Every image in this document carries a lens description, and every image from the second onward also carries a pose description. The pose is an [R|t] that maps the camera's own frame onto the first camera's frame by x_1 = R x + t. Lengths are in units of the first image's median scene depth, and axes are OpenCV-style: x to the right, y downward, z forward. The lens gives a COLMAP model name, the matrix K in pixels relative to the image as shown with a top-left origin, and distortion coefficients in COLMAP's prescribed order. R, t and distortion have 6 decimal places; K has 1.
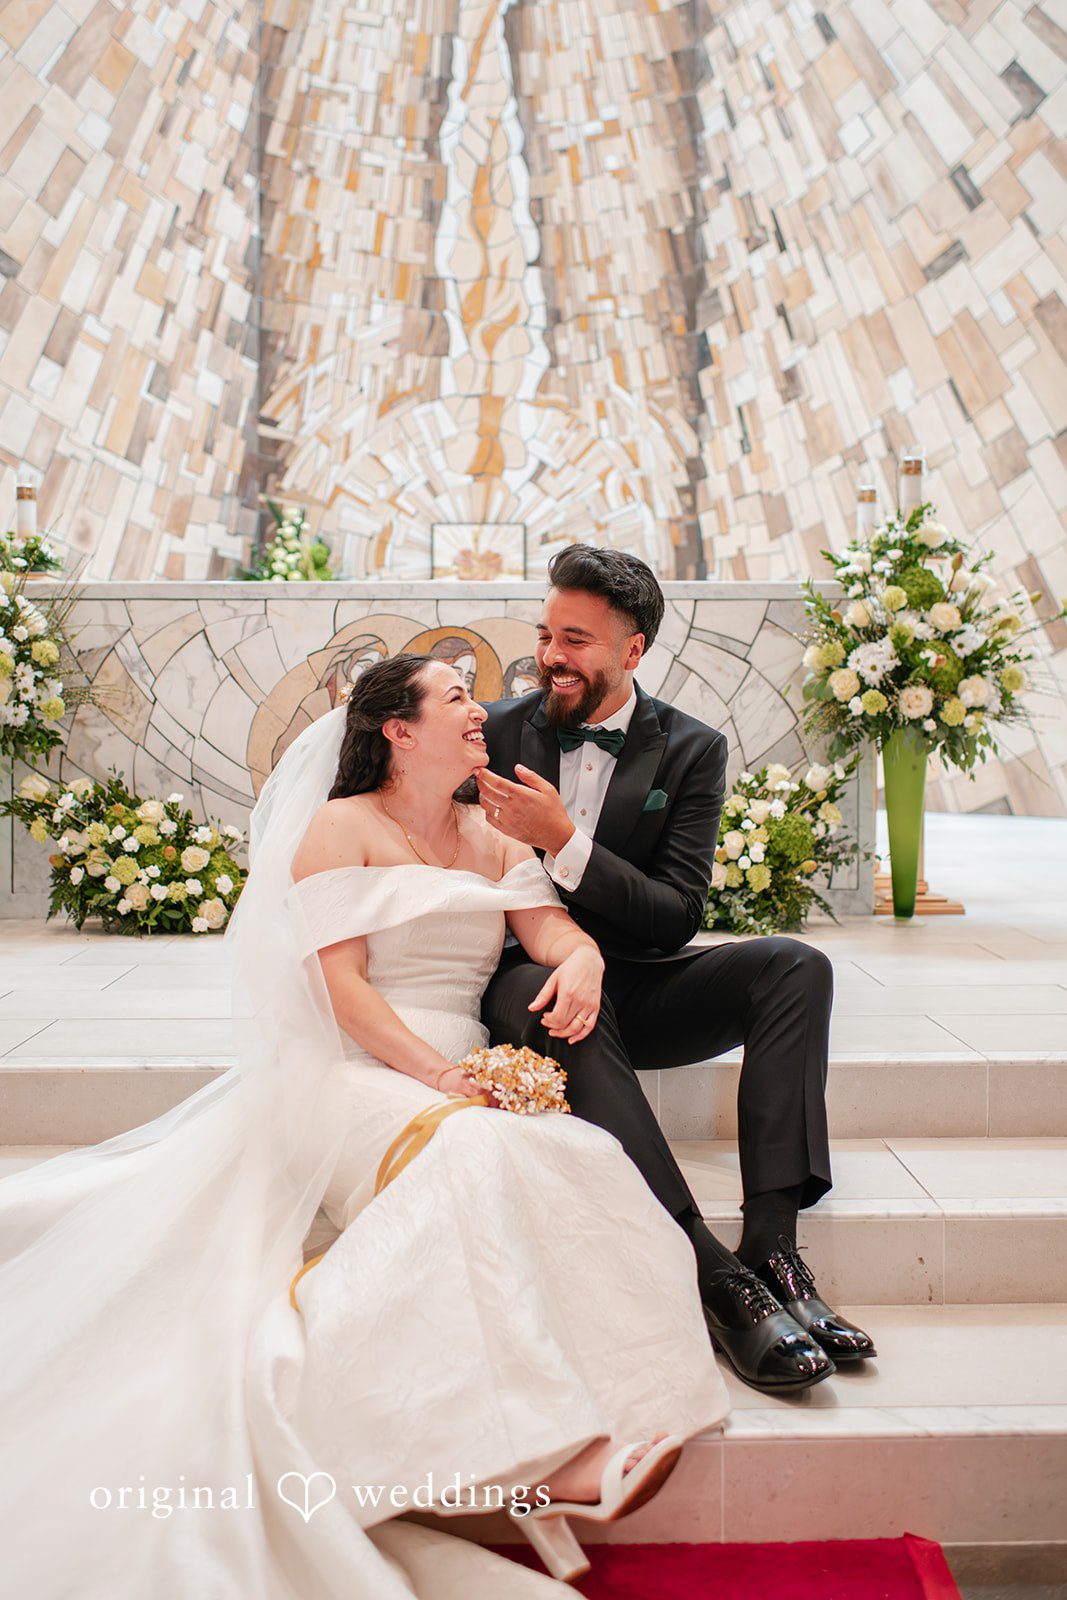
lens RADIAL K [[1730.4, 0, 557.9], [0, 1730.4, 730.2], [0, 0, 1]] dist [-0.009123, 0.014941]
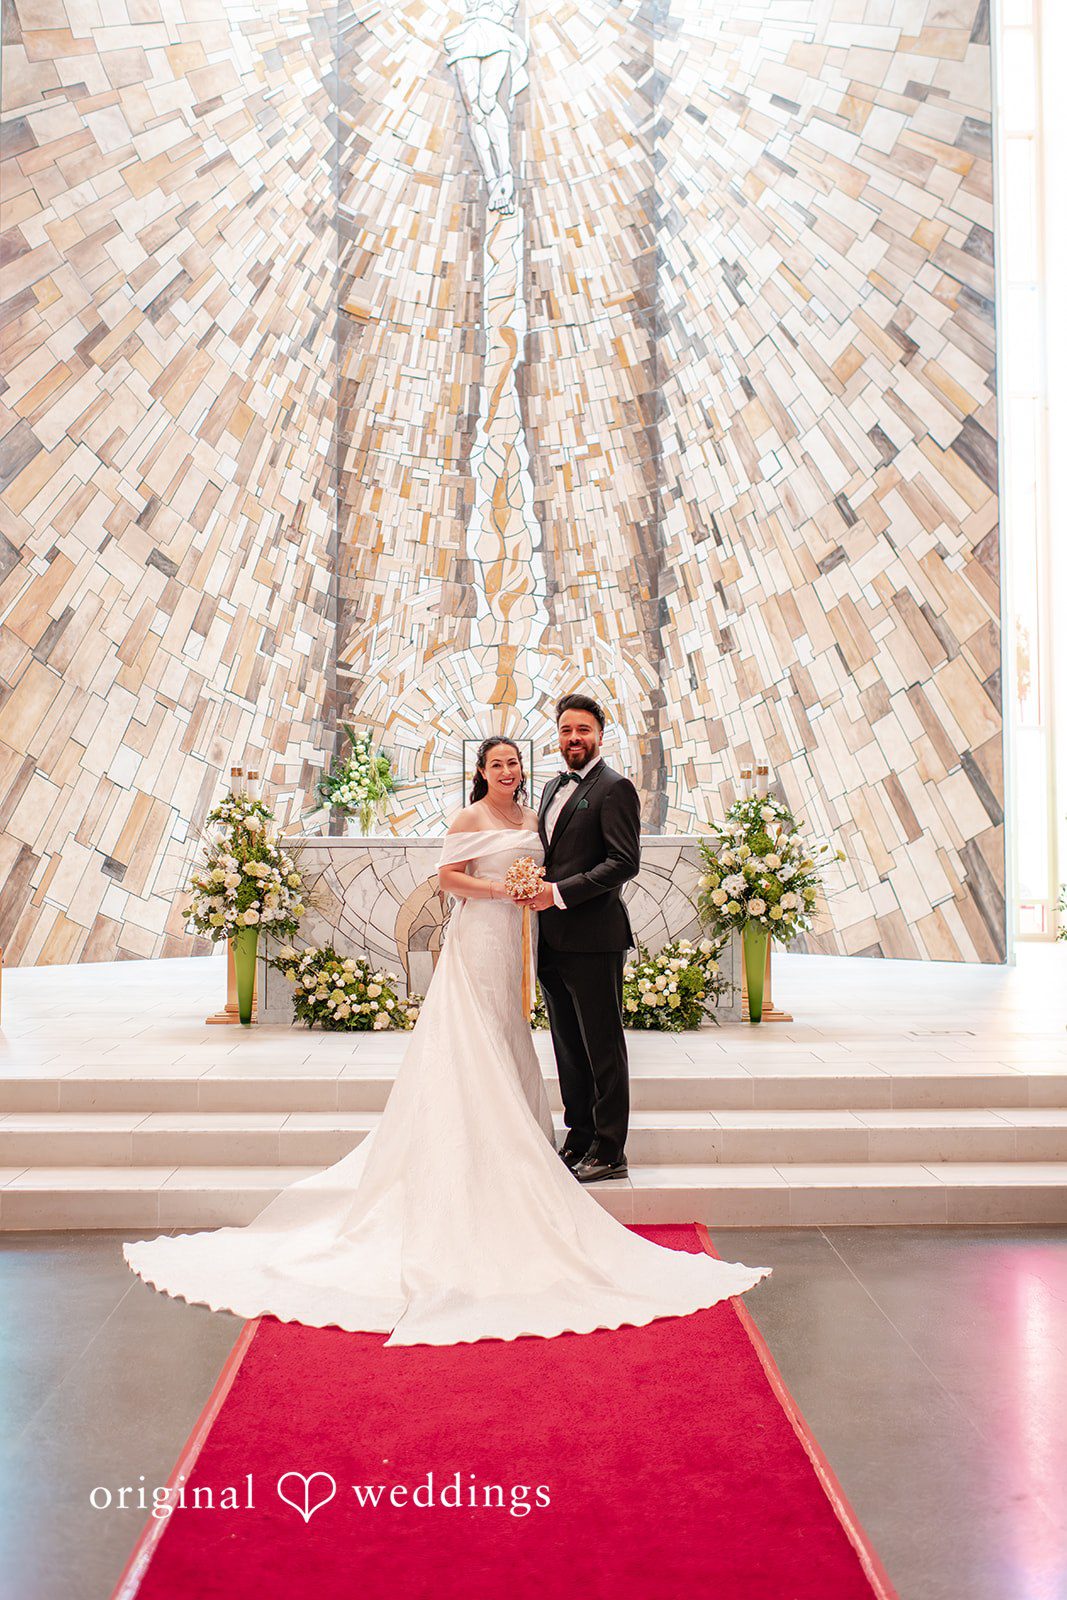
lens RADIAL K [[1775.6, 0, 508.6], [0, 1775.6, 744.7], [0, 0, 1]] dist [-0.008707, 0.017902]
pose [[0.999815, -0.002410, -0.019097, -0.010885], [0.001262, 0.998206, -0.059867, -0.032453], [0.019207, 0.059832, 0.998024, -0.397792]]
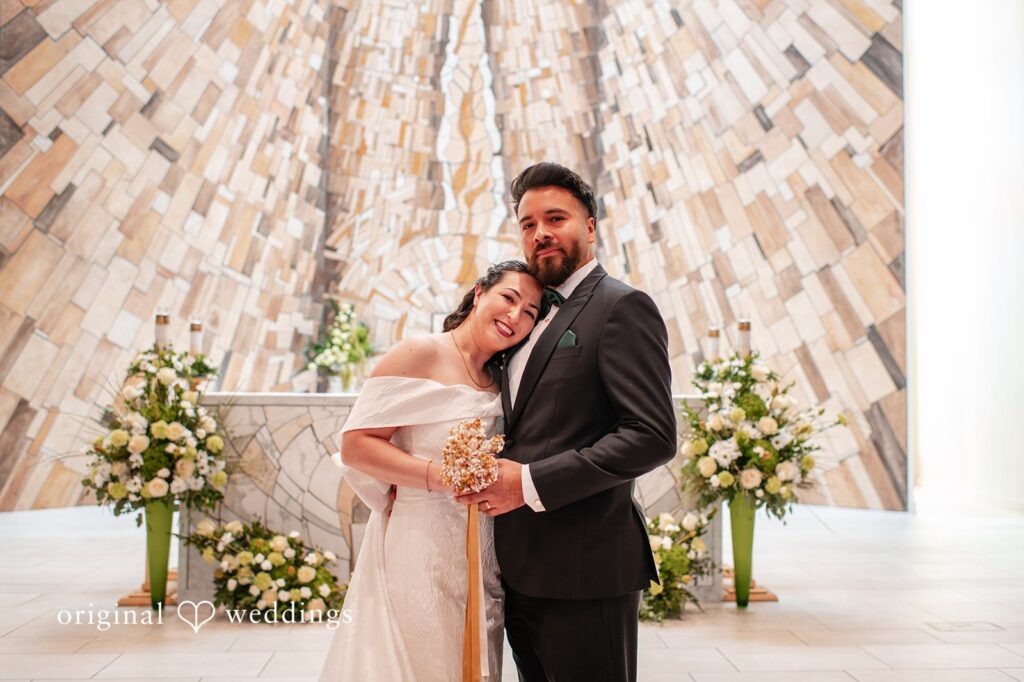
lens RADIAL K [[1095.5, 0, 539.9], [0, 1095.5, 336.8], [0, 0, 1]] dist [-0.009858, 0.009185]
pose [[0.999045, 0.010577, 0.042391, -0.016296], [-0.007897, 0.997988, -0.062909, -0.035075], [-0.042971, 0.062515, 0.997119, -0.015460]]
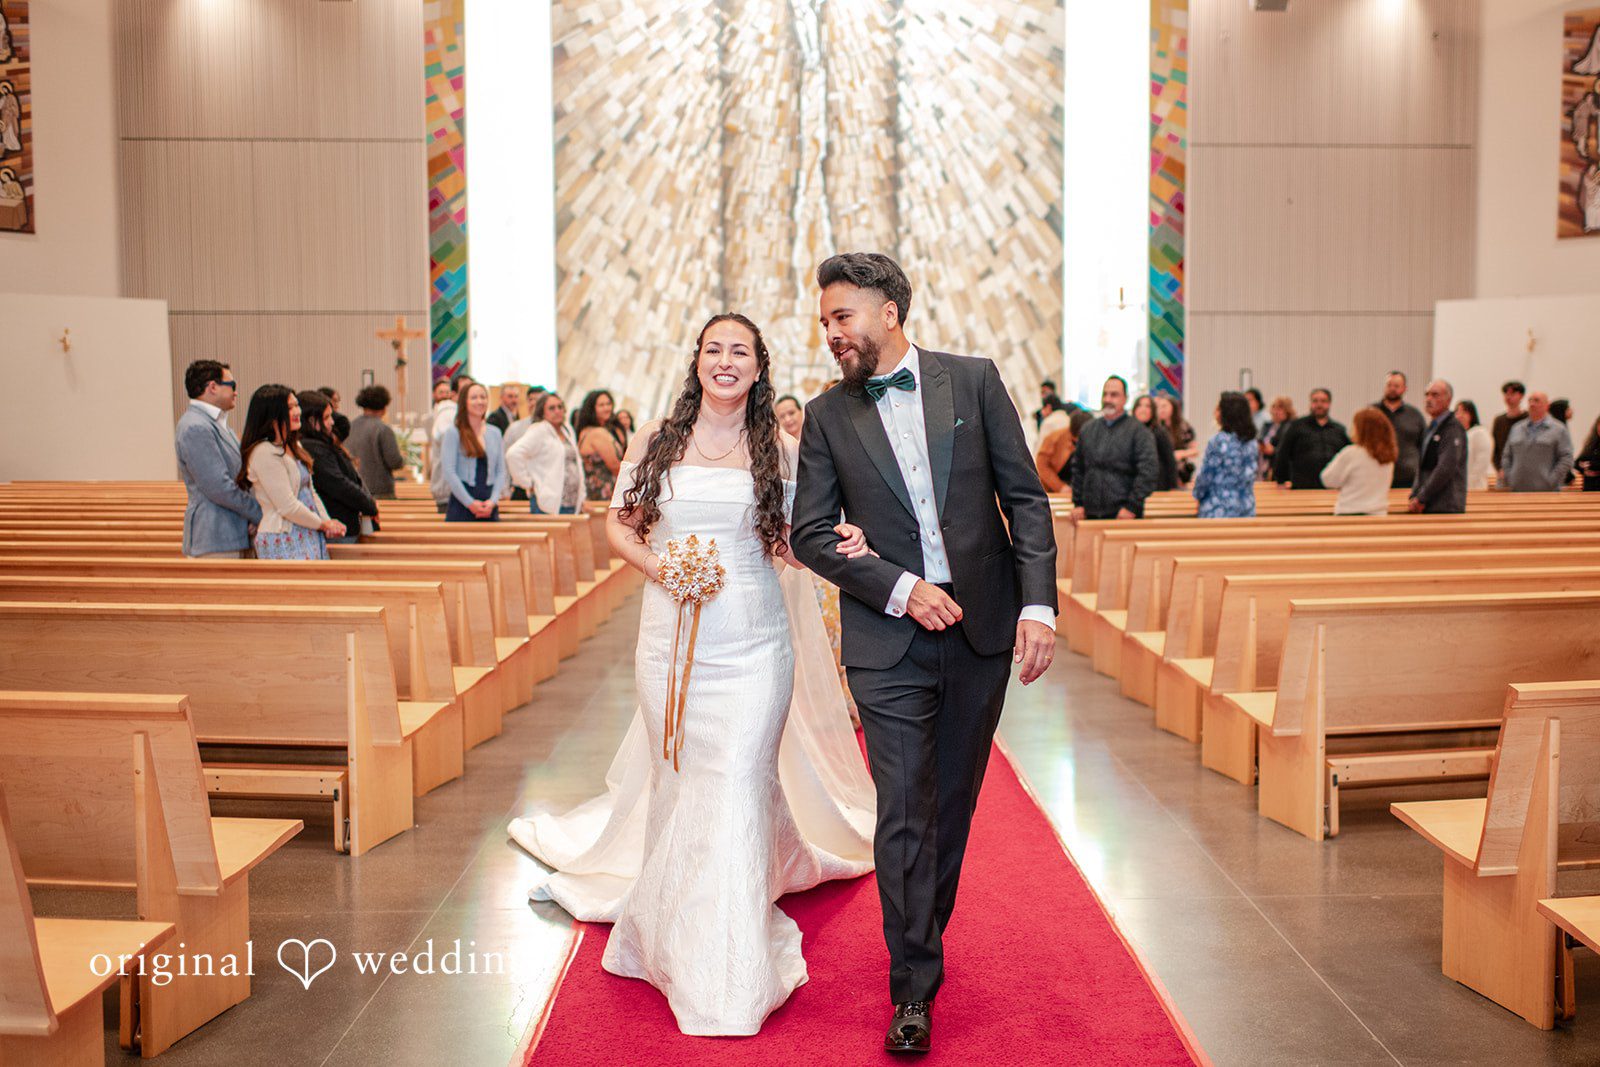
lens RADIAL K [[1730.4, 0, 885.2], [0, 1730.4, 539.6], [0, 0, 1]] dist [-0.009123, 0.014941]
pose [[0.999809, -0.002387, 0.019407, 0.013220], [0.001261, 0.998323, 0.057867, -0.014064], [-0.019513, -0.057832, 0.998136, -1.548420]]
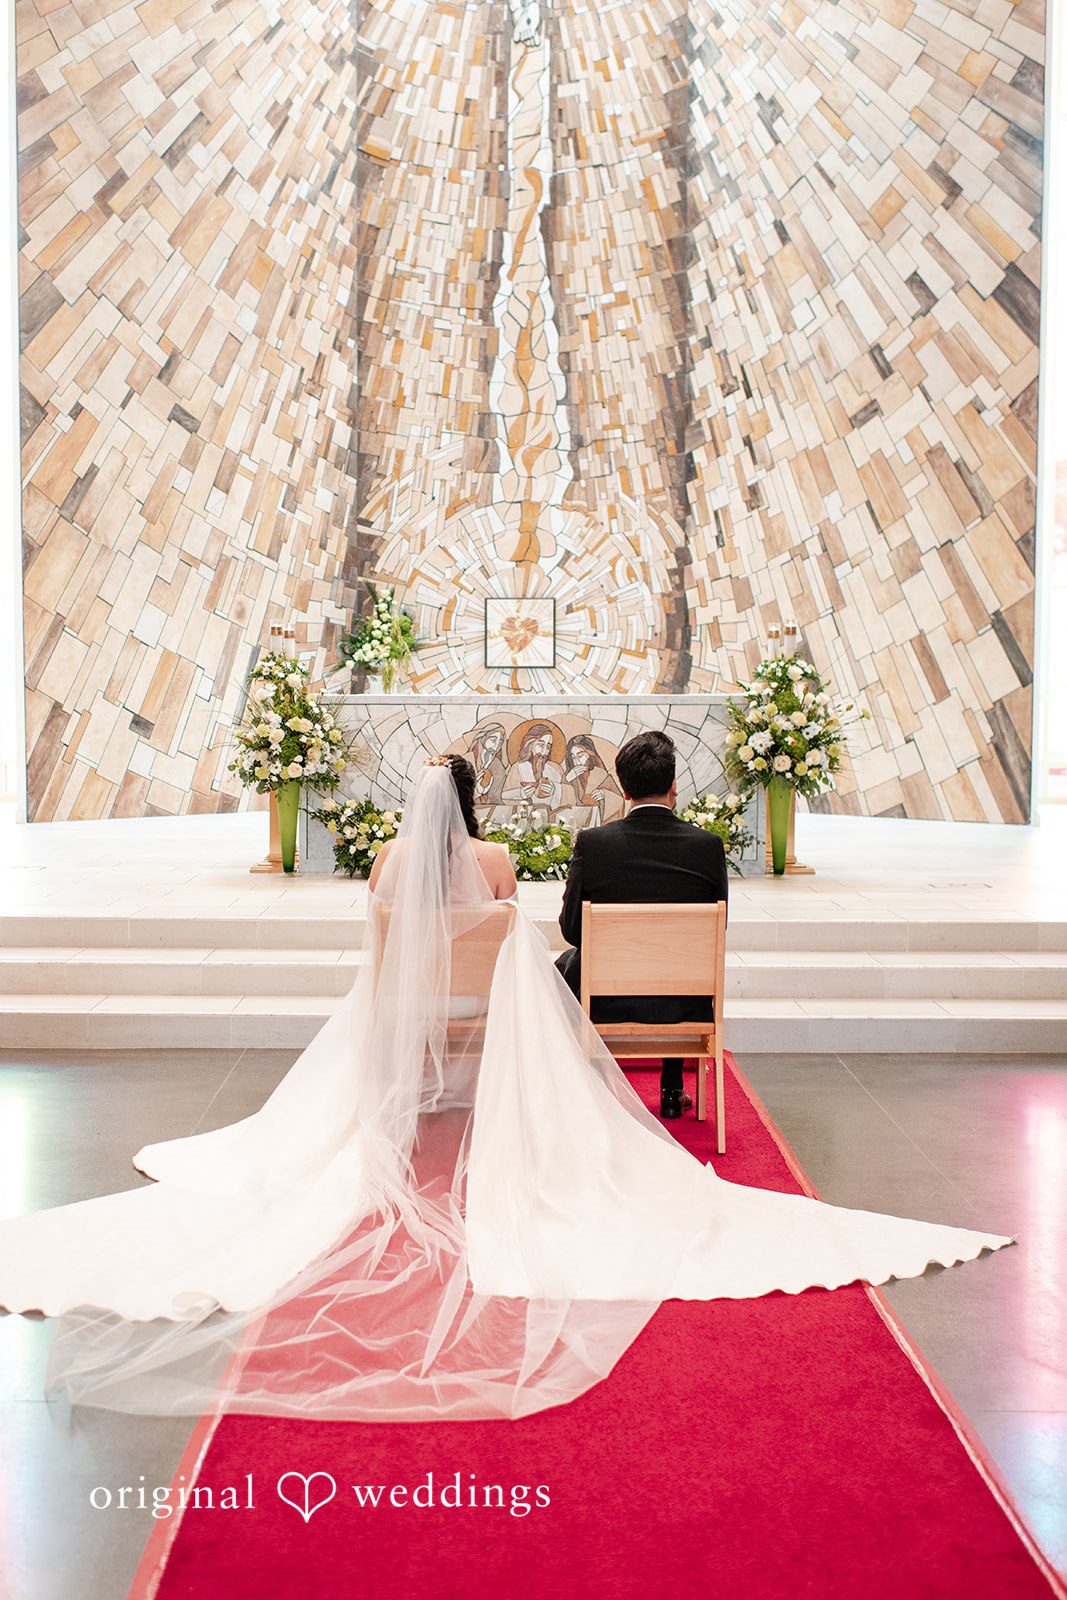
lens RADIAL K [[1878.0, 0, 436.4], [0, 1878.0, 807.5], [0, 0, 1]] dist [-0.008434, 0.025863]
pose [[0.998199, 0.005530, -0.059734, -0.023095], [-0.002553, 0.998756, 0.049803, -0.029786], [0.059936, -0.049561, 0.996971, -0.475488]]
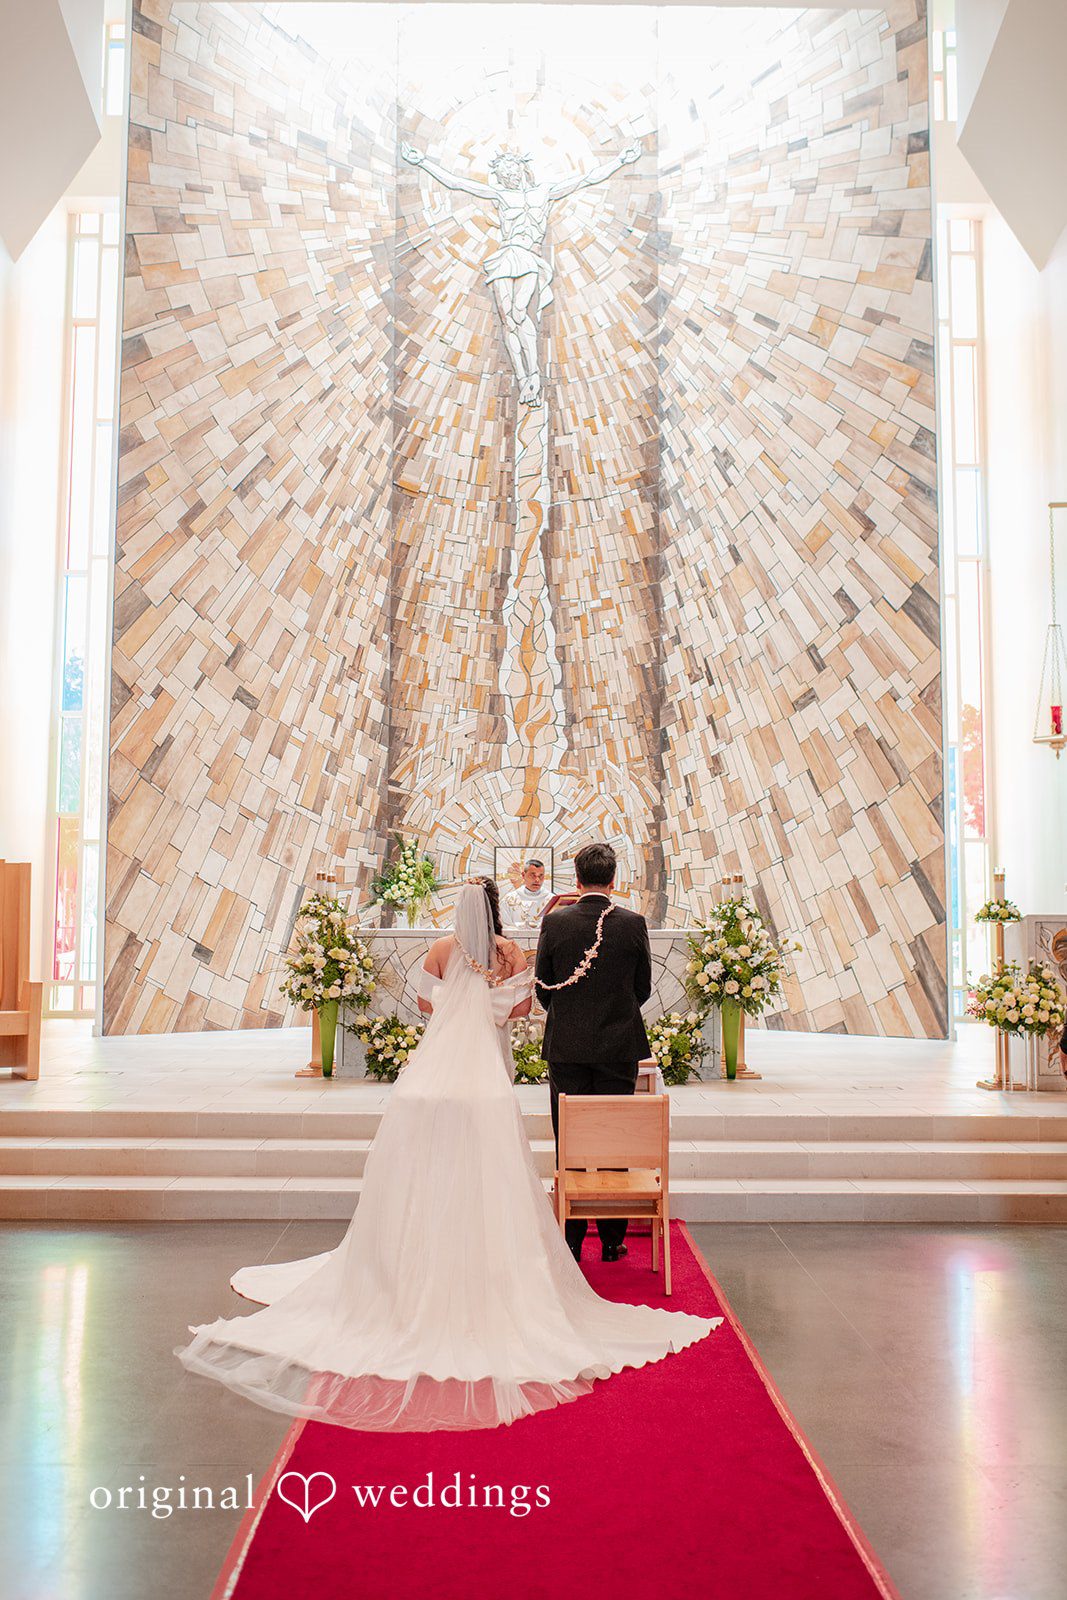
lens RADIAL K [[1678.4, 0, 519.6], [0, 1678.4, 752.5], [0, 0, 1]] dist [-0.010469, 0.012433]
pose [[0.999729, 0.004313, -0.022890, -0.014706], [-0.006854, 0.993672, -0.112113, -0.032143], [0.022262, 0.112240, 0.993432, -0.567861]]
